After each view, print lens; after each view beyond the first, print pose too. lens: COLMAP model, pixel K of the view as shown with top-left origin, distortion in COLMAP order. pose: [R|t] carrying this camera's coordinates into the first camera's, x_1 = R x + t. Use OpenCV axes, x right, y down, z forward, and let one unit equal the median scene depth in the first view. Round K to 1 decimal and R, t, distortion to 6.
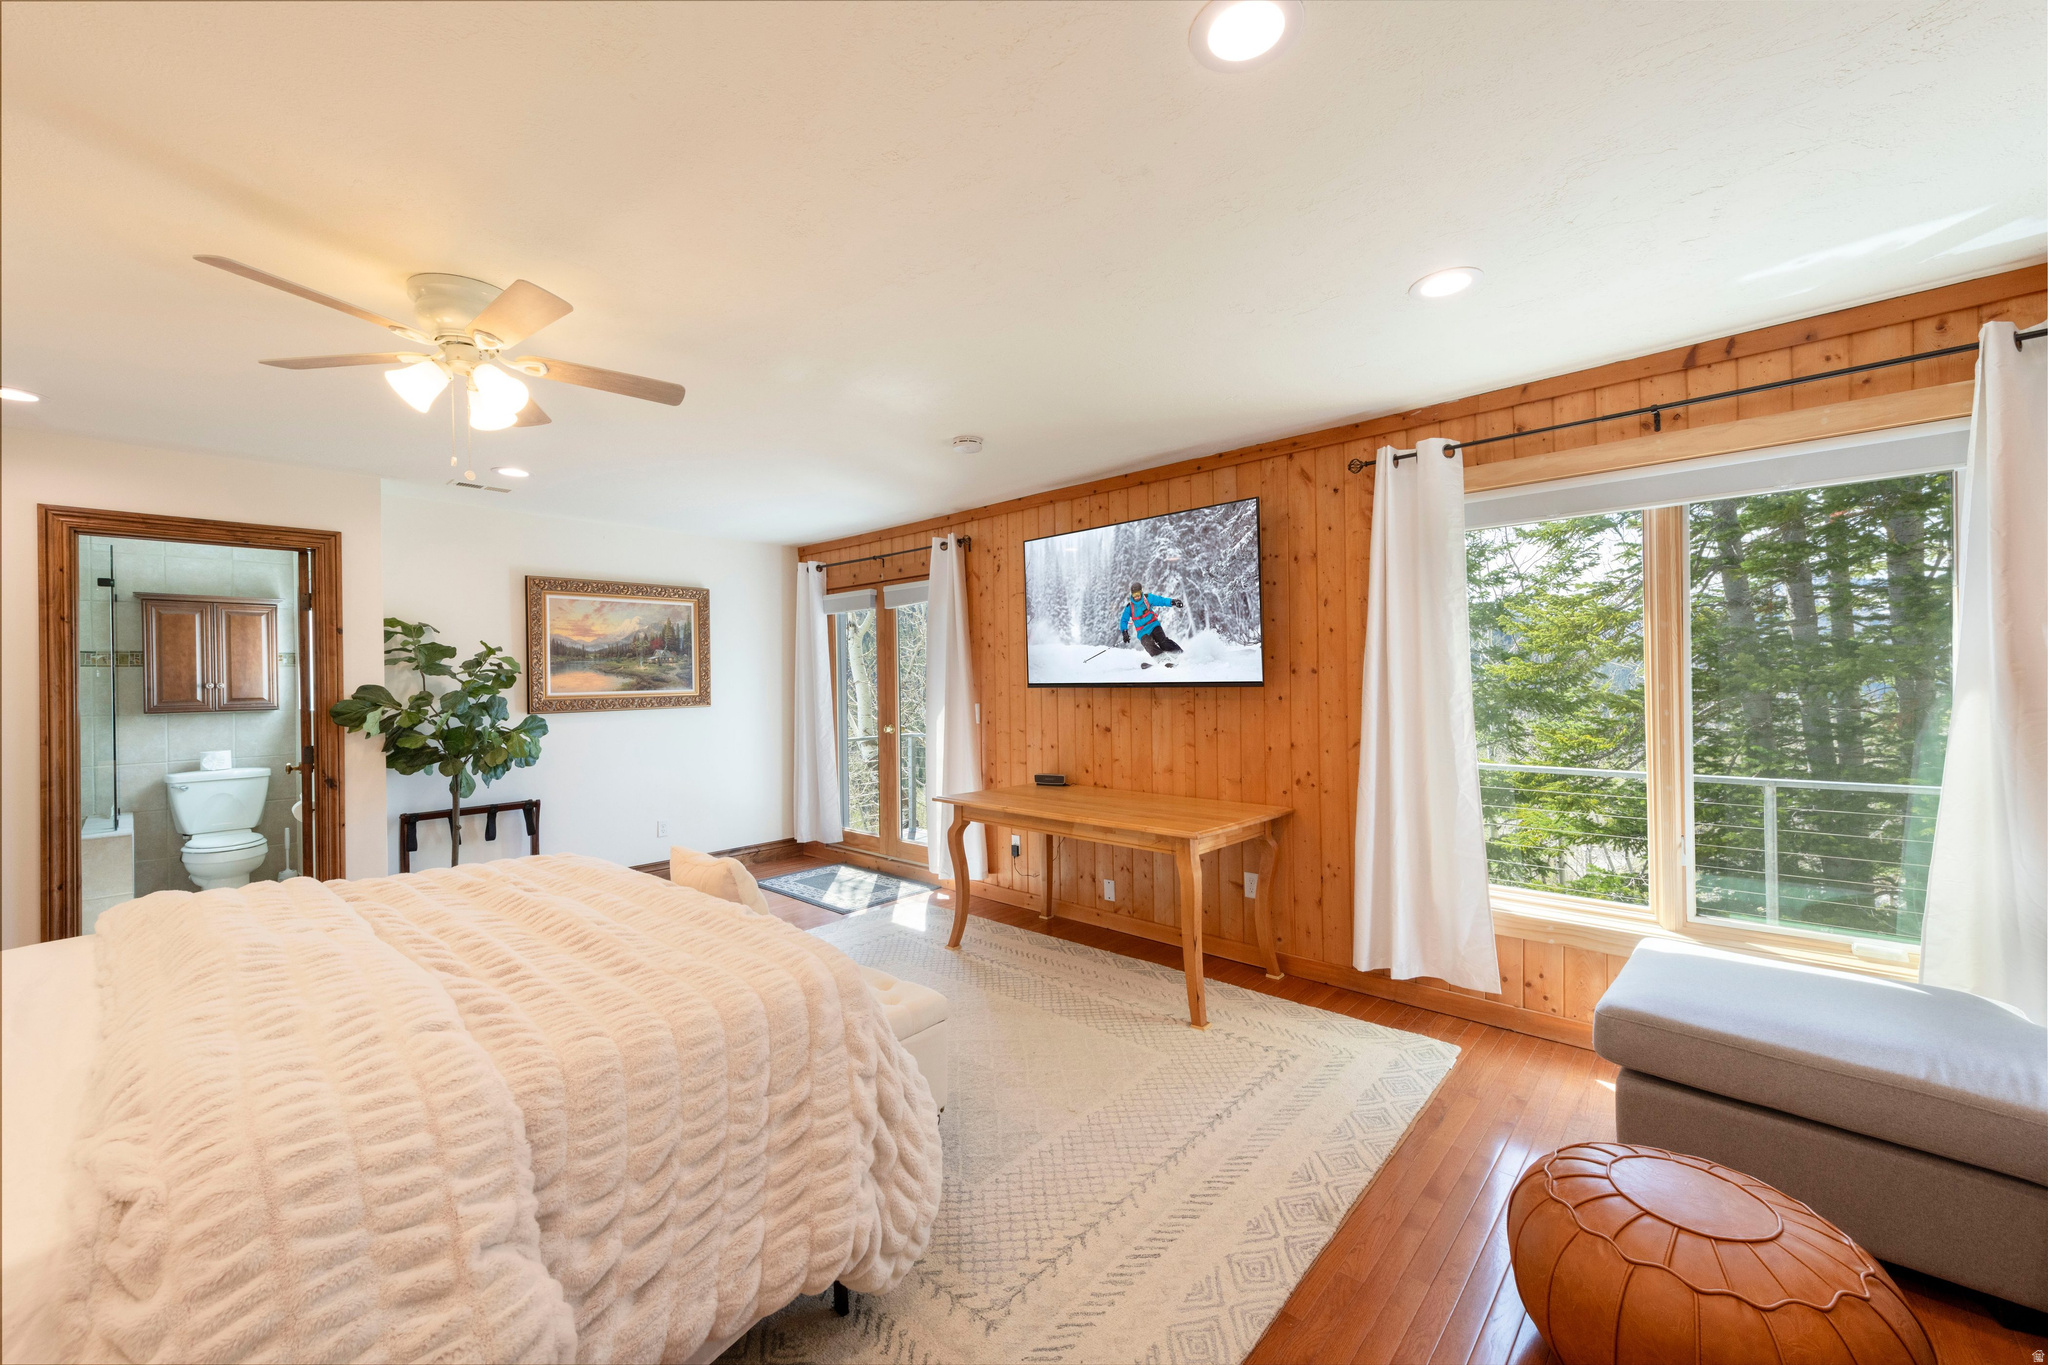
lens RADIAL K [[803.4, 0, 1022.5], [0, 803.4, 678.3], [0, 0, 1]] dist [0.013071, -0.003213]
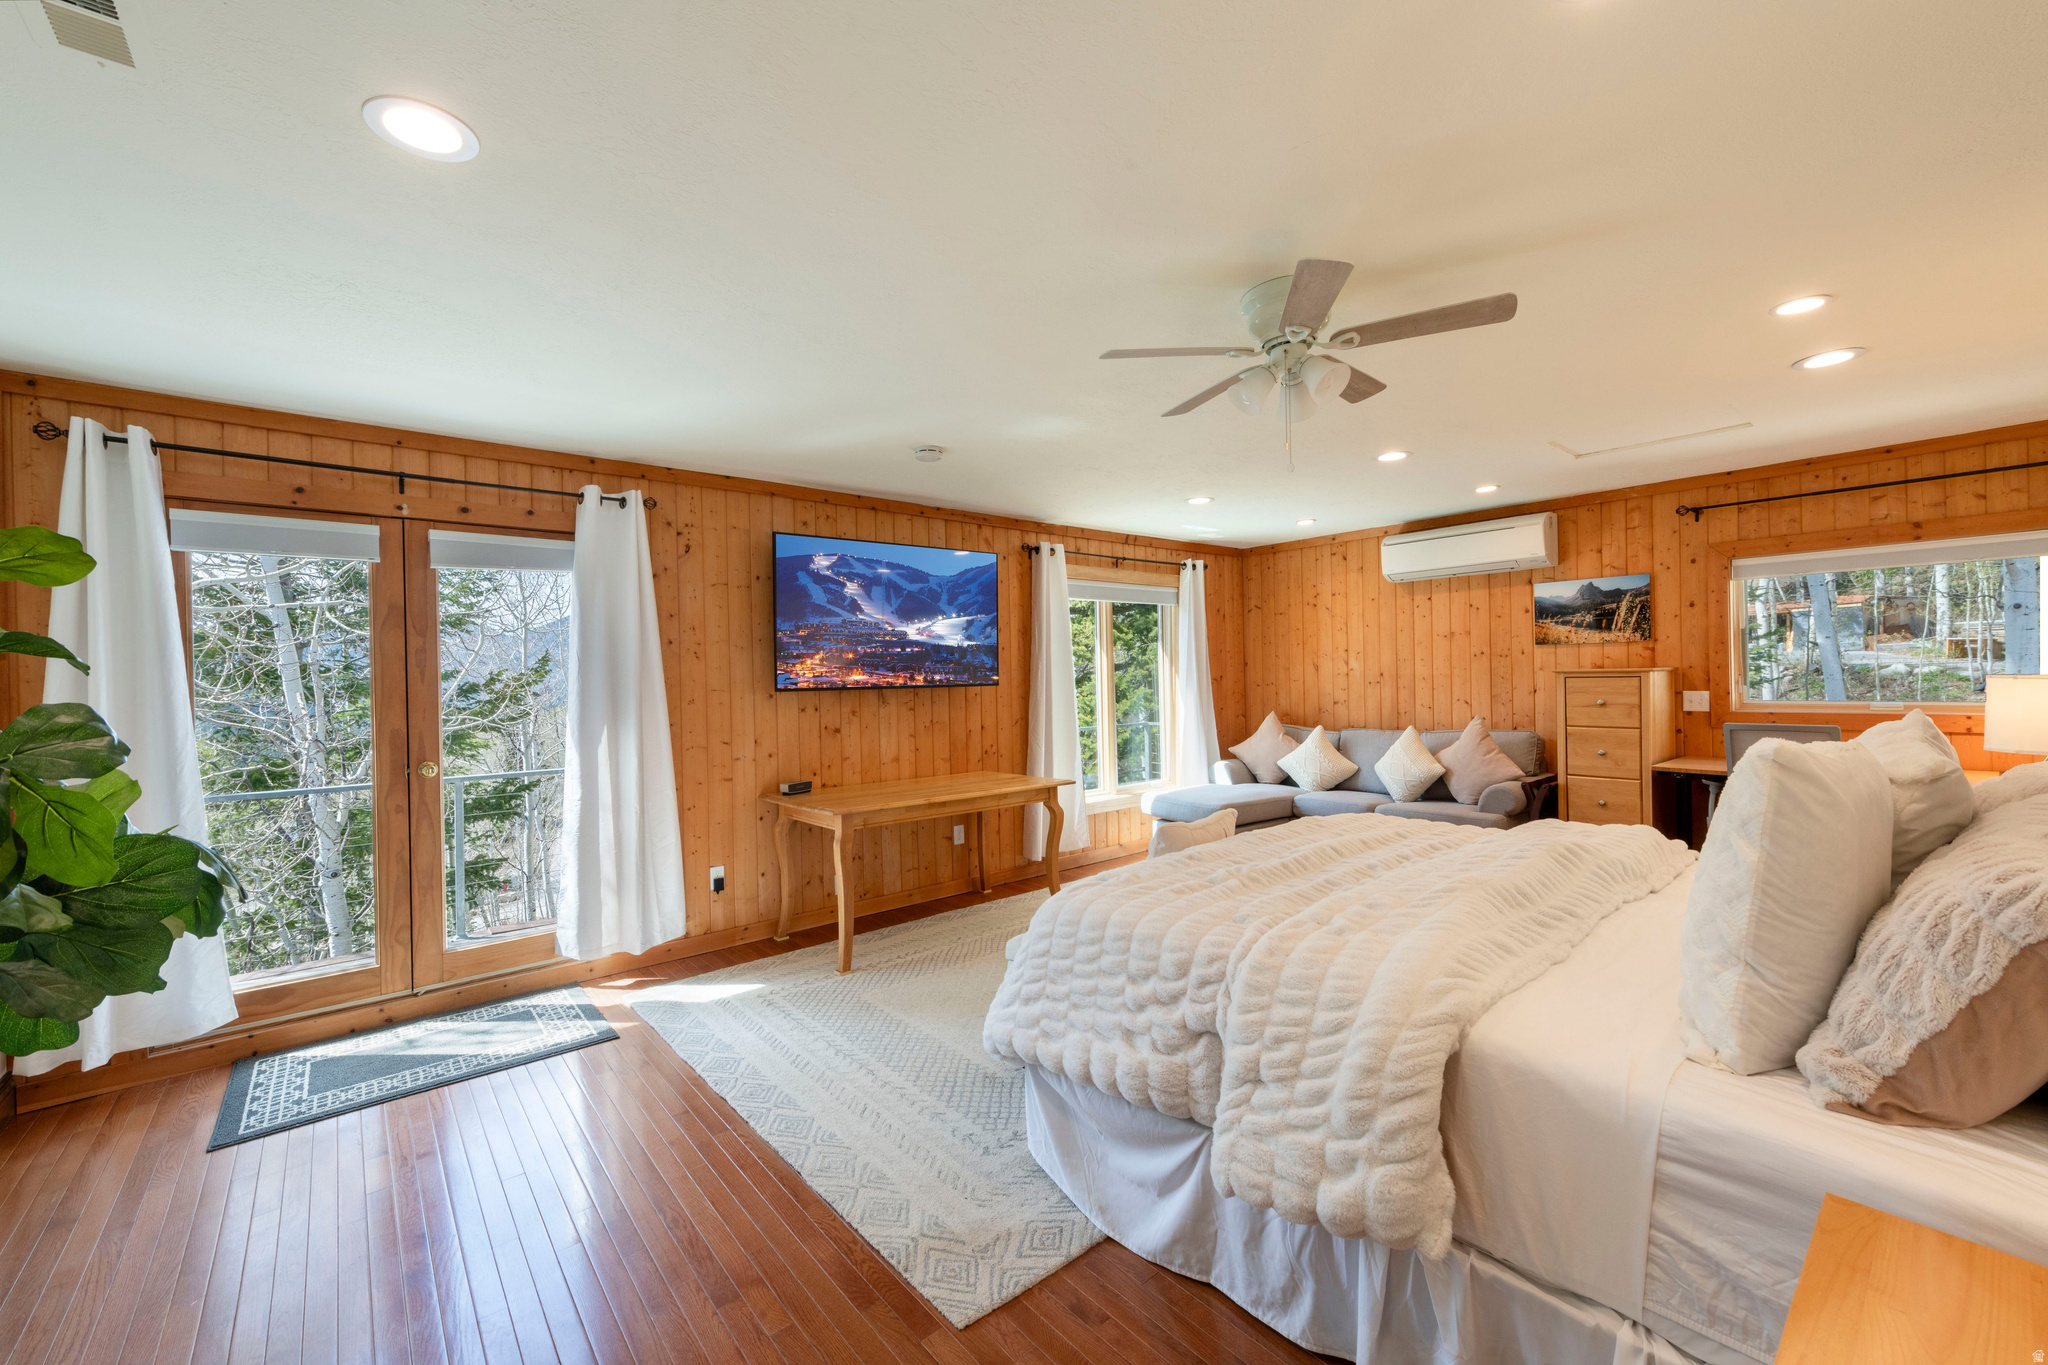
lens RADIAL K [[803.4, 0, 1019.0], [0, 803.4, 682.4], [0, 0, 1]] dist [0.013071, -0.003213]
pose [[0.130997, 0.008990, 0.991342, -0.812612], [0.017601, 0.999780, -0.011392, 0.015481], [-0.991226, 0.018941, 0.130810, 0.564922]]
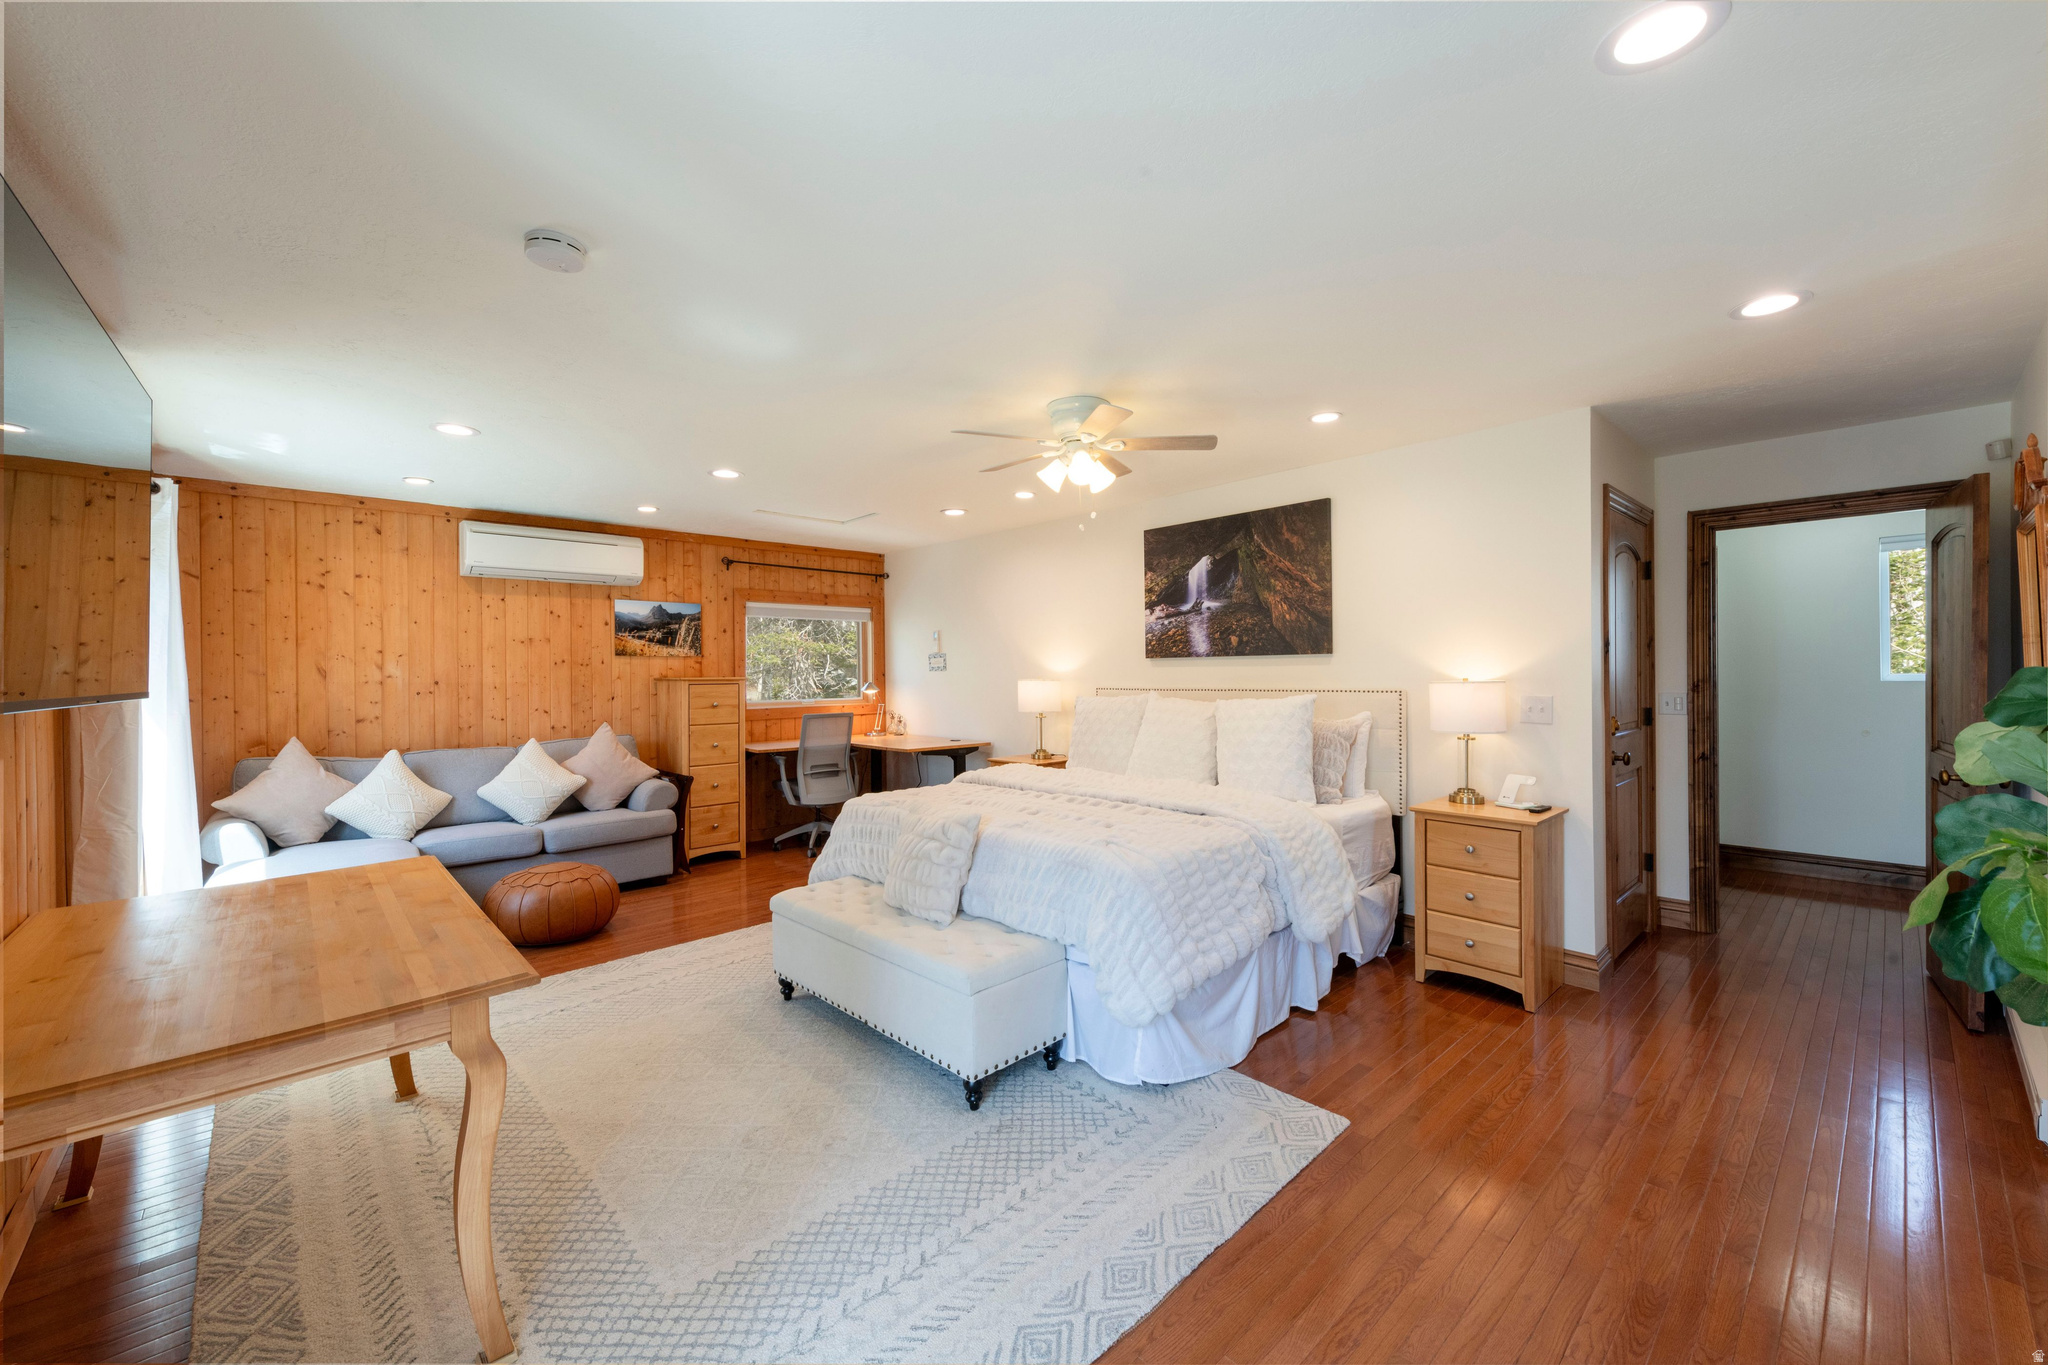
lens RADIAL K [[803.4, 0, 1013.4], [0, 803.4, 671.5], [0, 0, 1]] dist [0.013071, -0.003213]
pose [[-0.996034, 0.027088, 0.084750, -0.316459], [0.026953, 0.999633, -0.002745, 0.006983], [-0.084793, -0.000450, -0.996398, 1.149564]]
